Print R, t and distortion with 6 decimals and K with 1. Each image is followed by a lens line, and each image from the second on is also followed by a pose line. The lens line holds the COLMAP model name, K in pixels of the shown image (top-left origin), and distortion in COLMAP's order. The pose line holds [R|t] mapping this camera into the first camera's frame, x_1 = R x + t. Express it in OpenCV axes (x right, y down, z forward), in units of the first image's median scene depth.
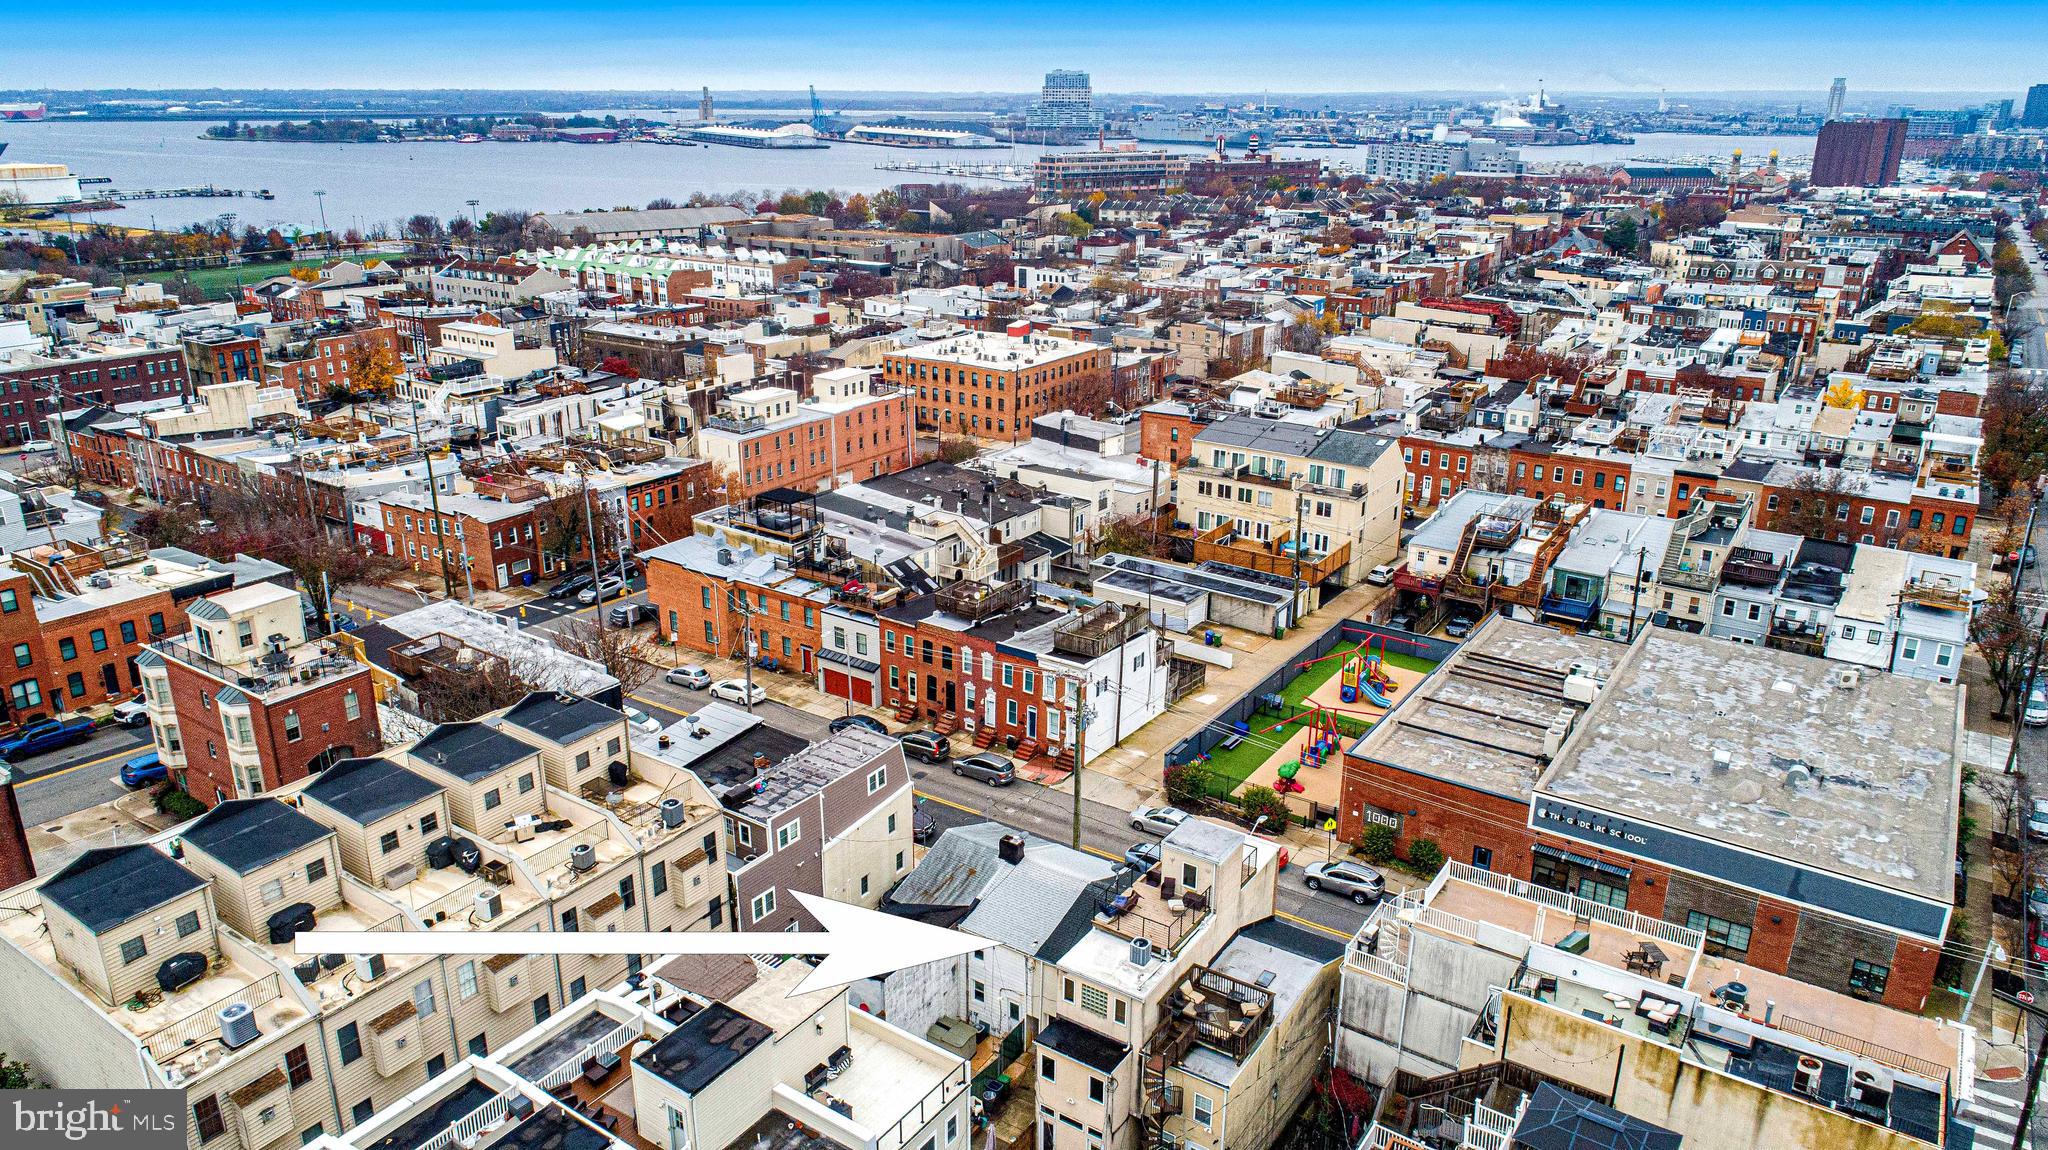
lens RADIAL K [[1370.4, 0, 1028.2], [0, 1370.4, 576.2], [0, 0, 1]] dist [-0.015902, 0.006791]
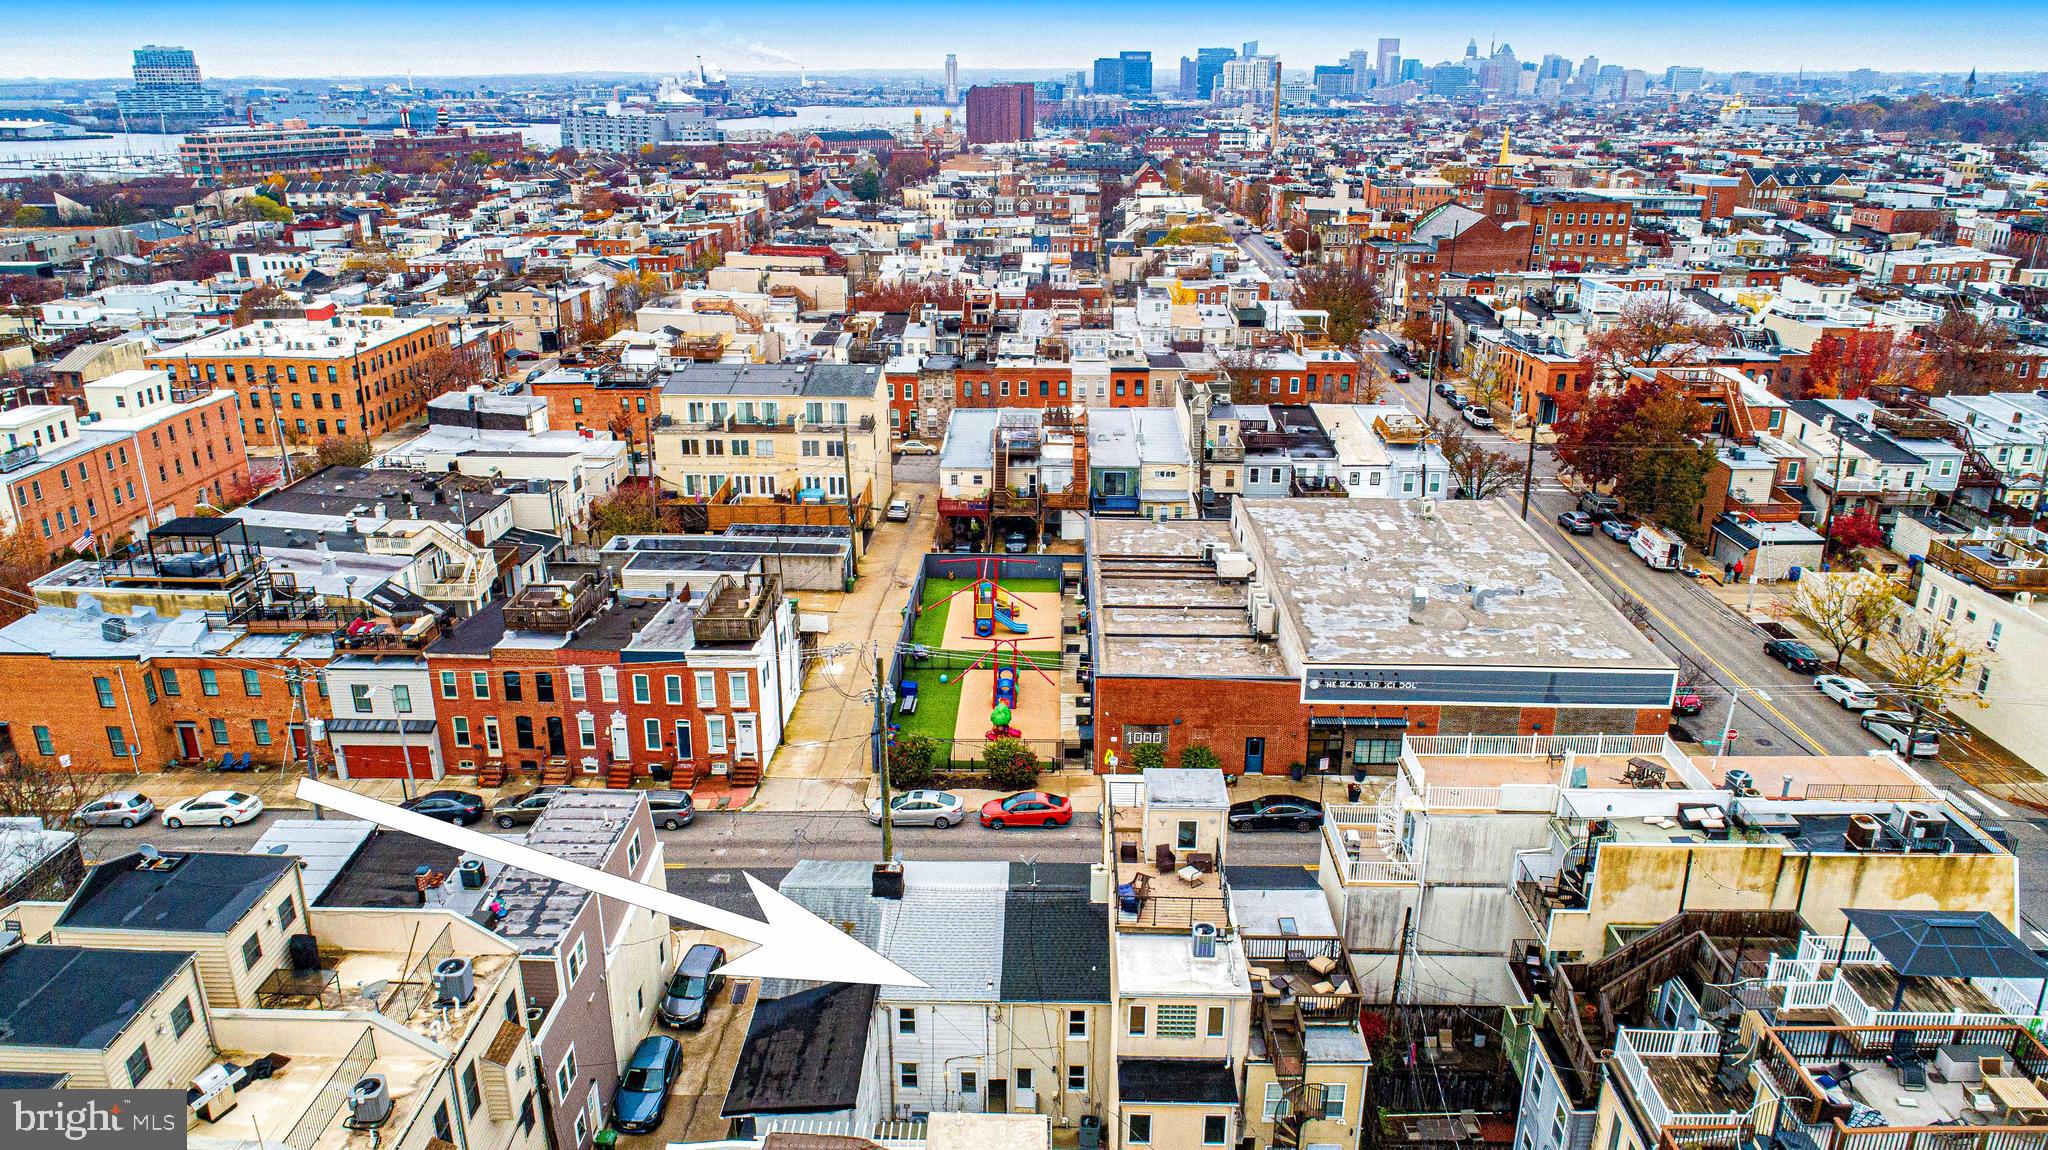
lens RADIAL K [[1370.4, 0, 1028.2], [0, 1370.4, 576.2], [0, 0, 1]] dist [-0.015902, 0.006791]
pose [[0.841011, -0.190266, 0.506457, -0.154632], [0.184194, 0.980892, 0.062633, 0.000957], [-0.508697, 0.040611, 0.859987, 0.158803]]
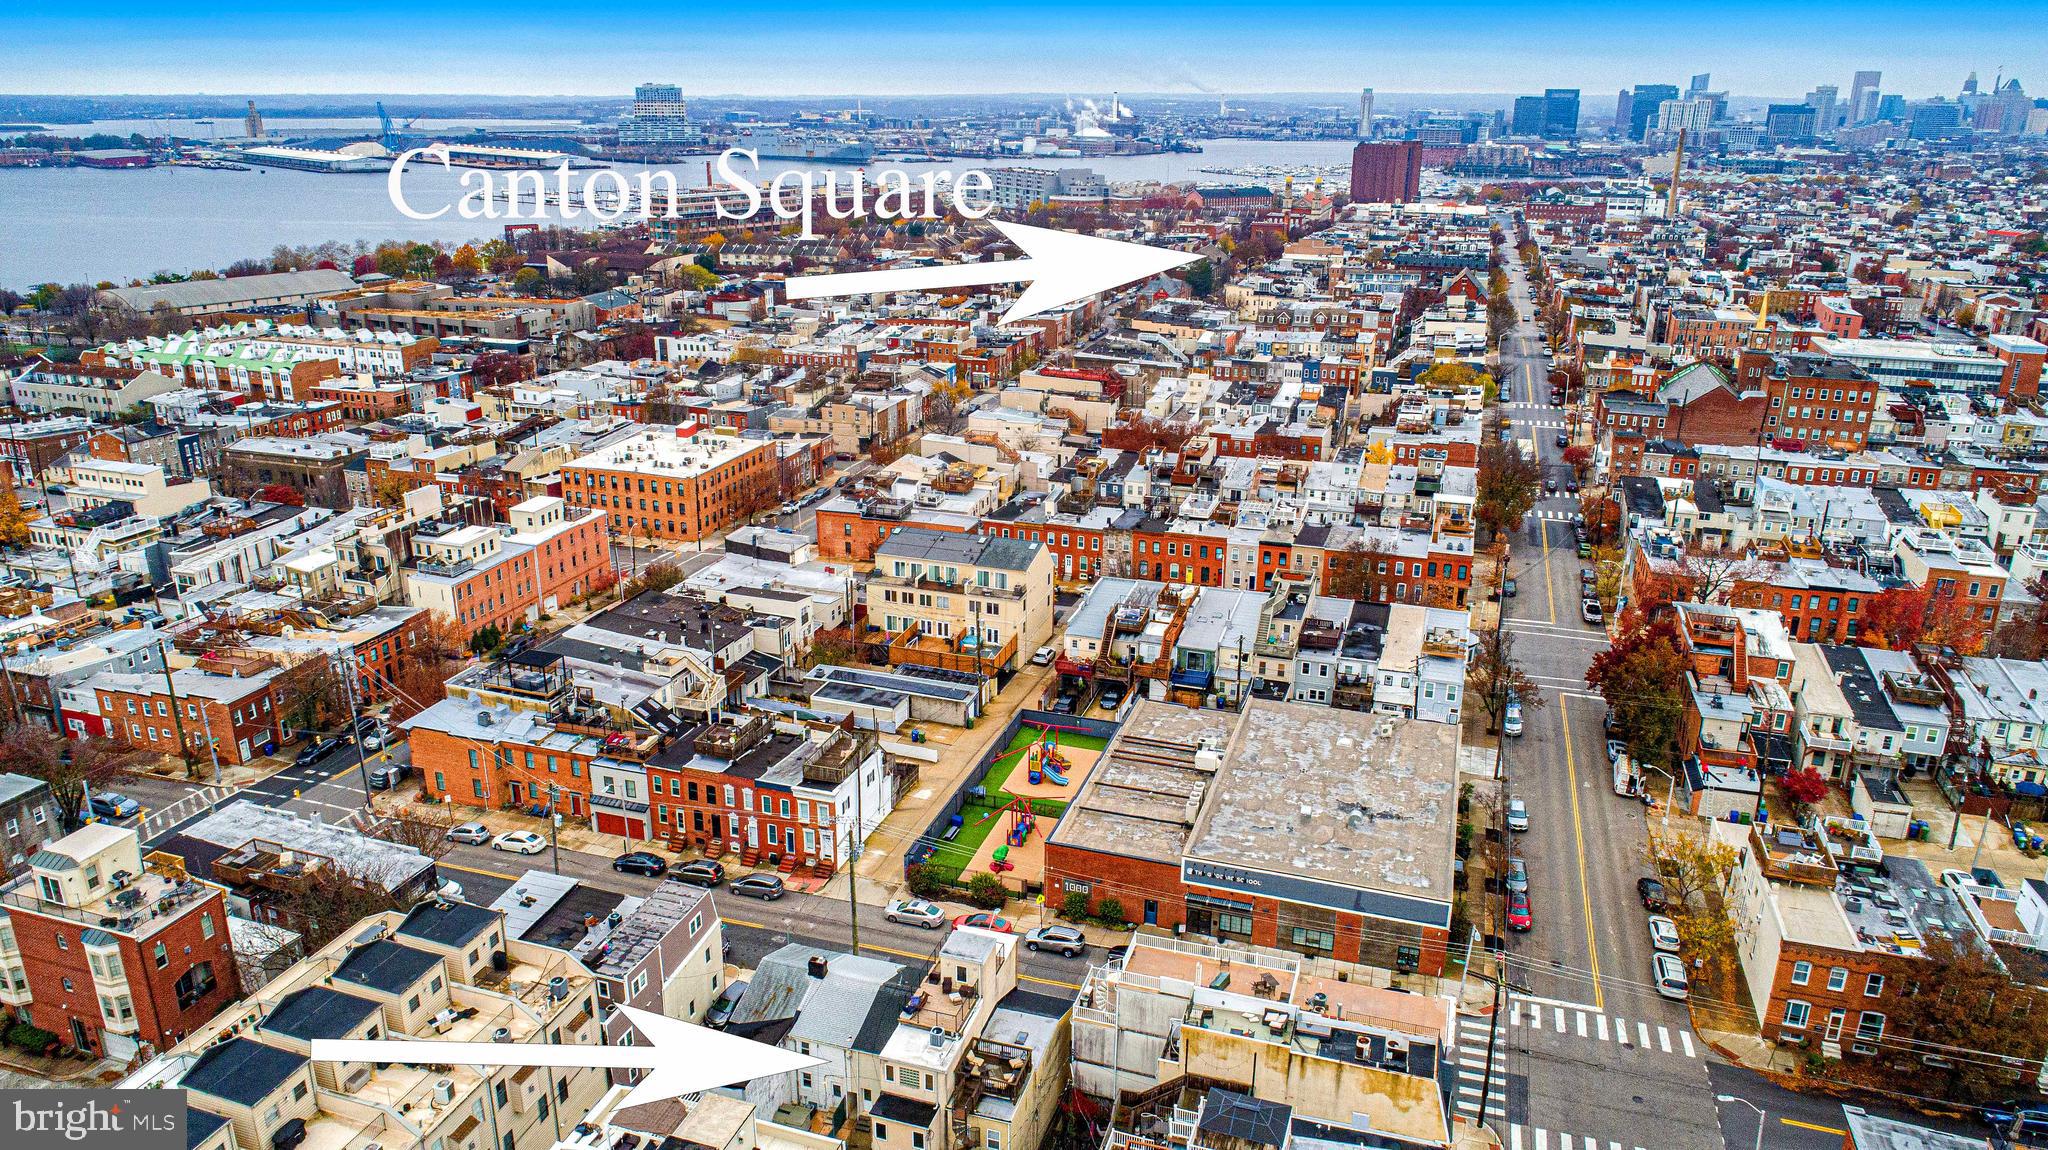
lens RADIAL K [[1370.4, 0, 1028.2], [0, 1370.4, 576.2], [0, 0, 1]] dist [-0.015902, 0.006791]
pose [[0.961000, -0.091167, 0.261090, -0.065959], [0.091305, 0.995755, 0.011630, -0.089352], [-0.261042, 0.012663, 0.965244, -0.169956]]
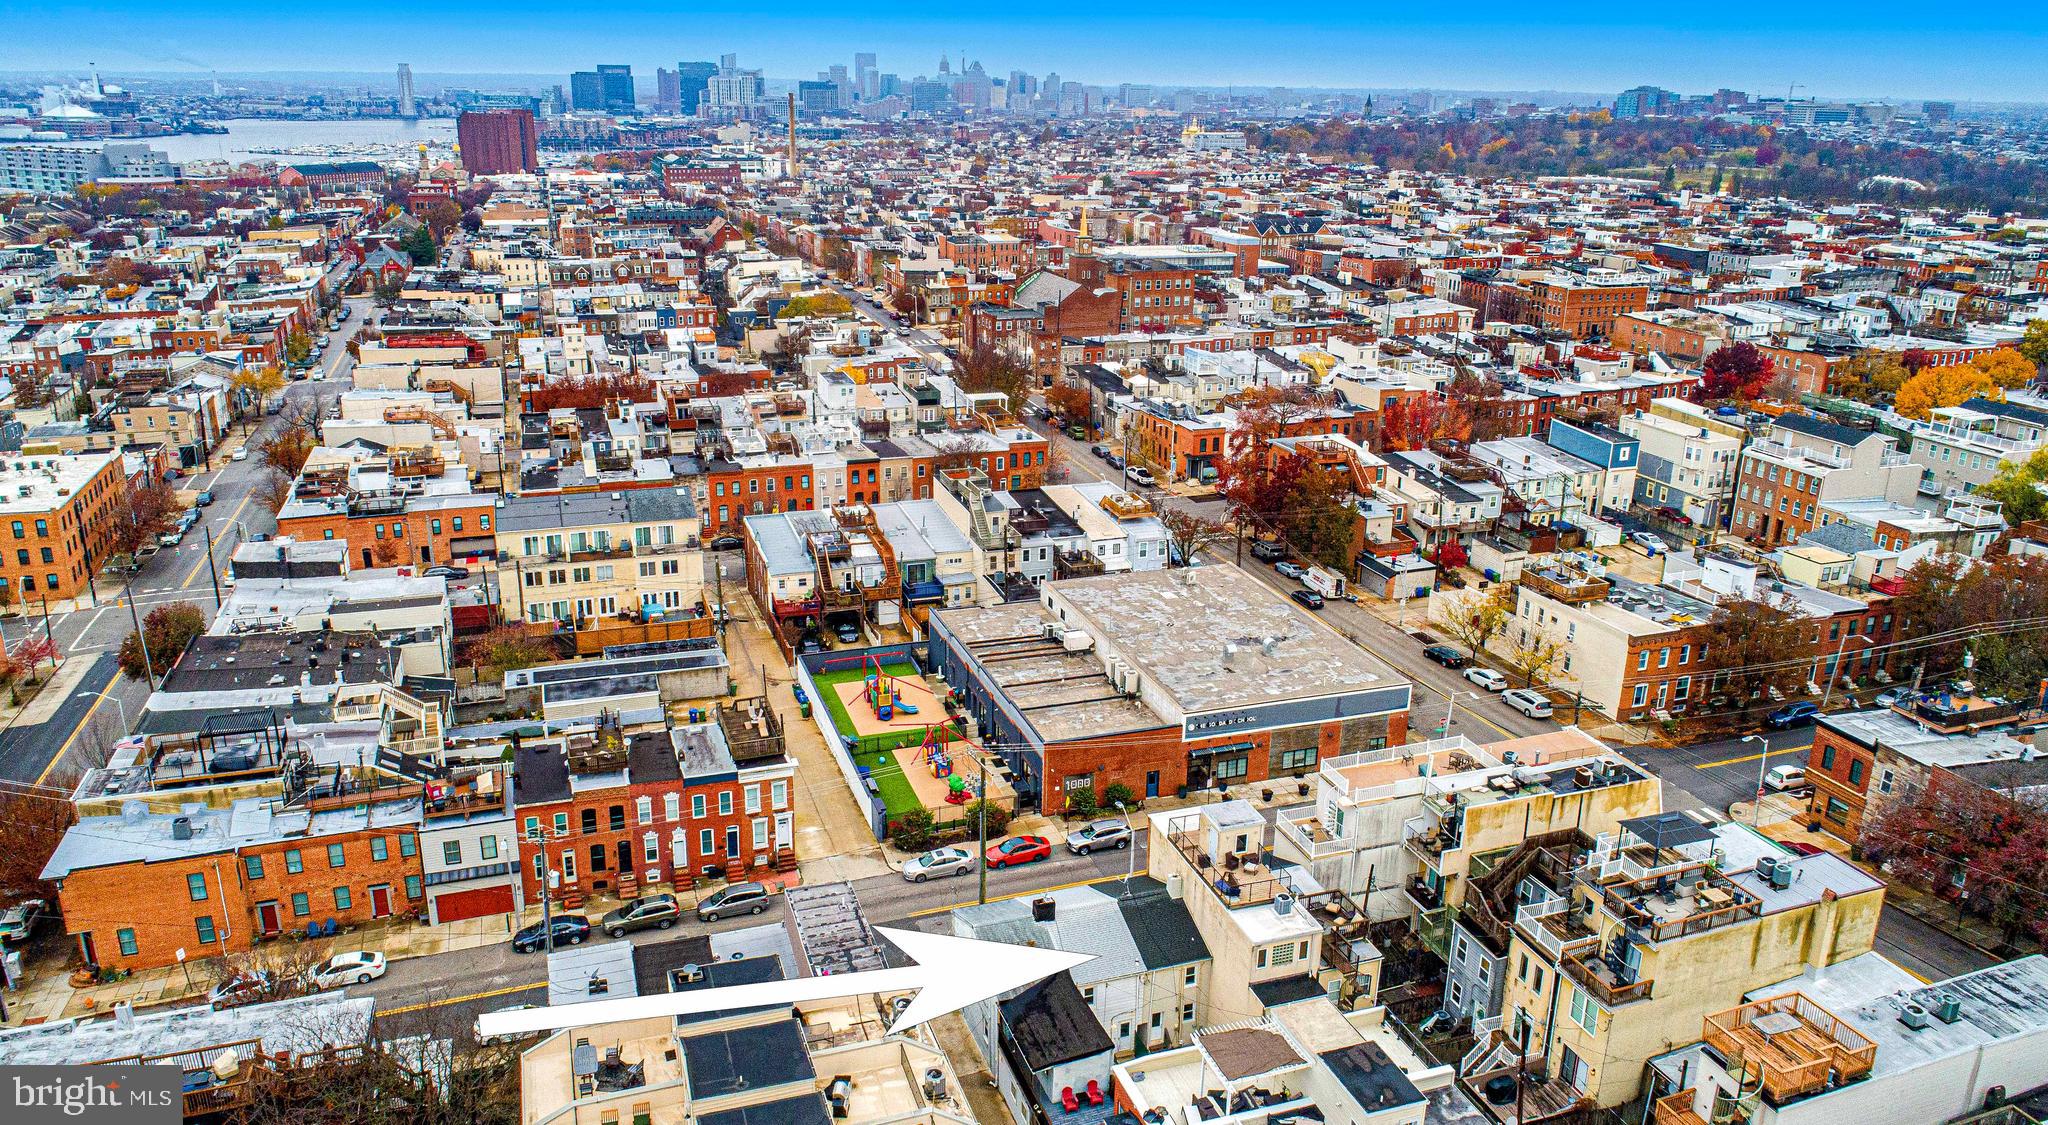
lens RADIAL K [[1404.7, 0, 1028.9], [0, 1404.7, 551.3], [0, 0, 1]] dist [-0.013468, 0.004638]
pose [[0.599019, -0.247975, 0.761370, -0.424751], [0.256280, 0.960197, 0.111099, -0.109333], [-0.758615, 0.128573, 0.638727, 0.126172]]
